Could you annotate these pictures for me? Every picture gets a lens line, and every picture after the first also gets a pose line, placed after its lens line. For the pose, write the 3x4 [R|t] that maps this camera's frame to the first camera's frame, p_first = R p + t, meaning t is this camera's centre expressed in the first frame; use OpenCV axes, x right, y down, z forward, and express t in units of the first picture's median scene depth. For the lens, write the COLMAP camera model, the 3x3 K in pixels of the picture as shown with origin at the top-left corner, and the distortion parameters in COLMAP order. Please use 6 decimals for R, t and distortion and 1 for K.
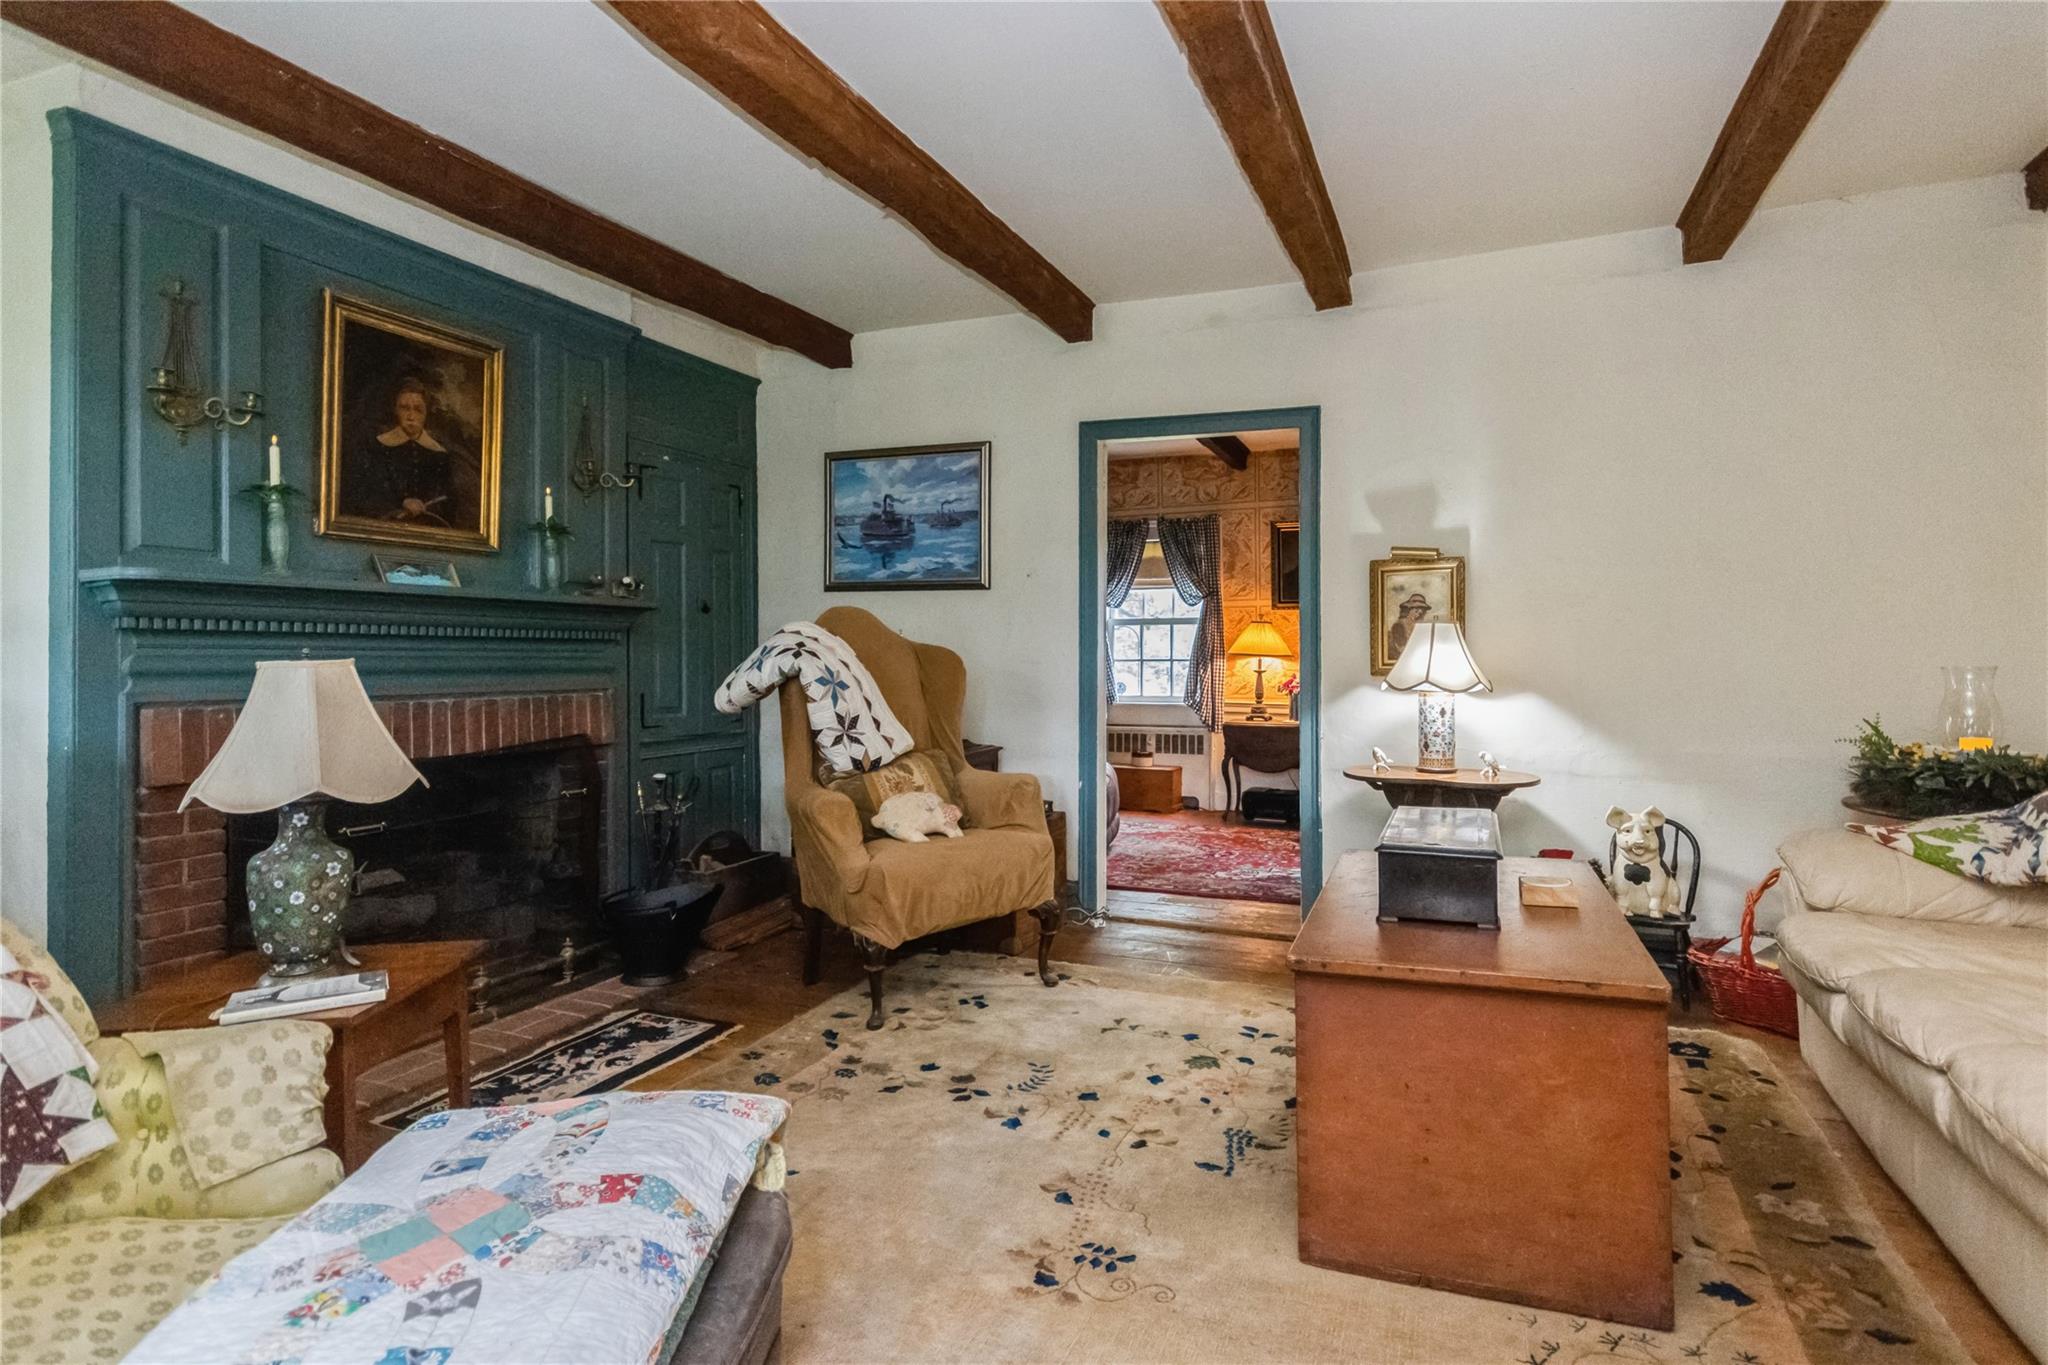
lens RADIAL K [[1079.7, 0, 990.7], [0, 1079.7, 658.2], [0, 0, 1]] dist [0.002737, 0.001386]
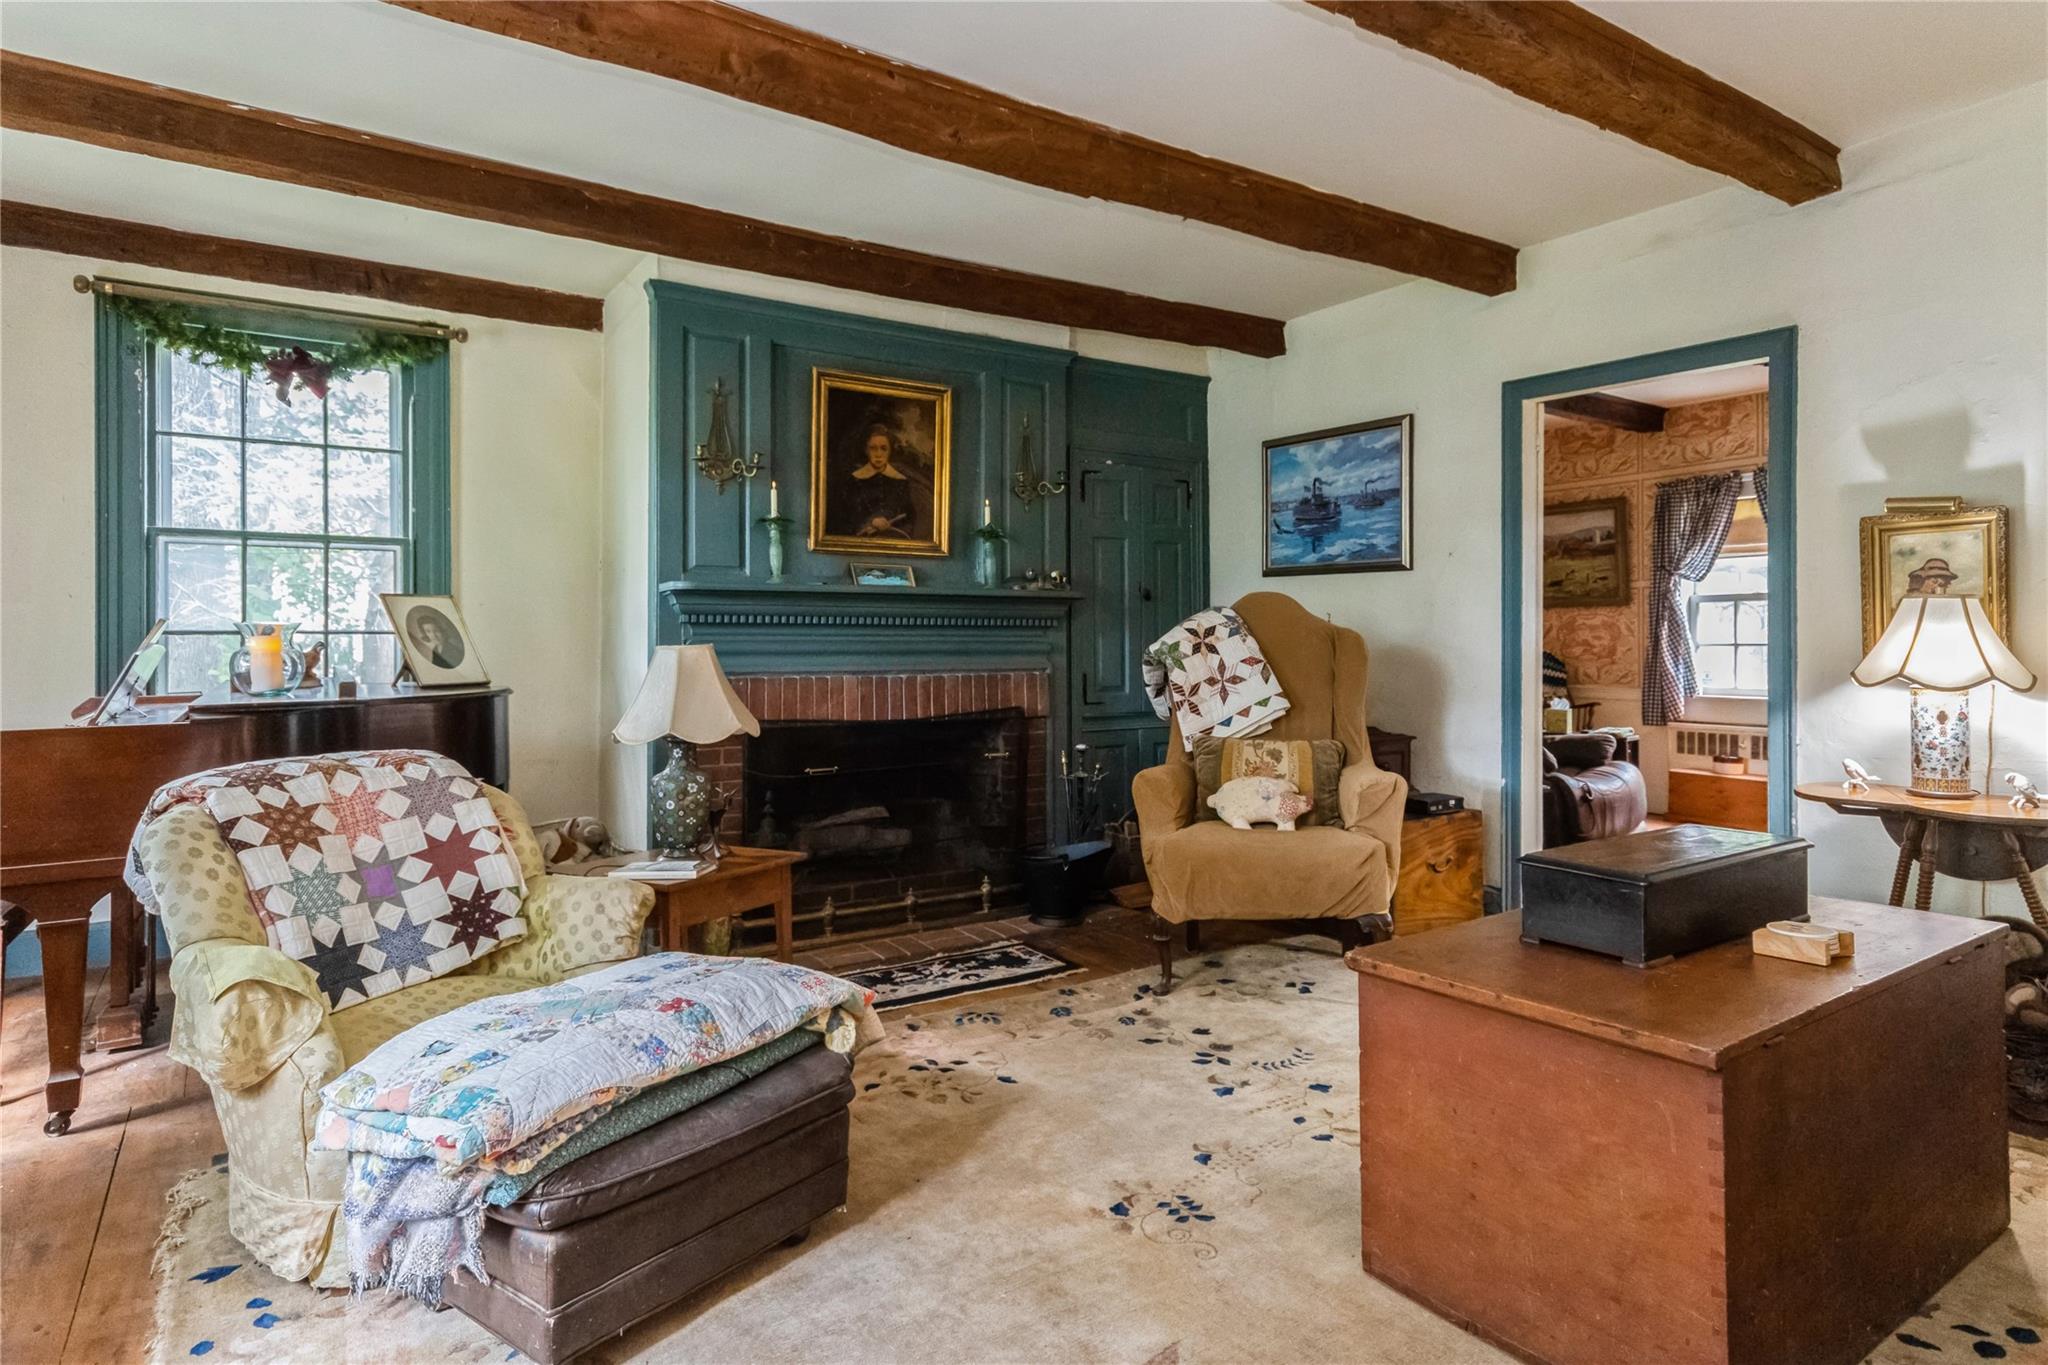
lens RADIAL K [[1079.7, 0, 983.1], [0, 1079.7, 642.1], [0, 0, 1]] dist [0.002737, 0.001386]
pose [[0.828074, 0.001543, -0.560617, 0.289002], [-0.000474, 0.999998, 0.002053, -0.002976], [0.560619, -0.001434, 0.828073, 0.005768]]
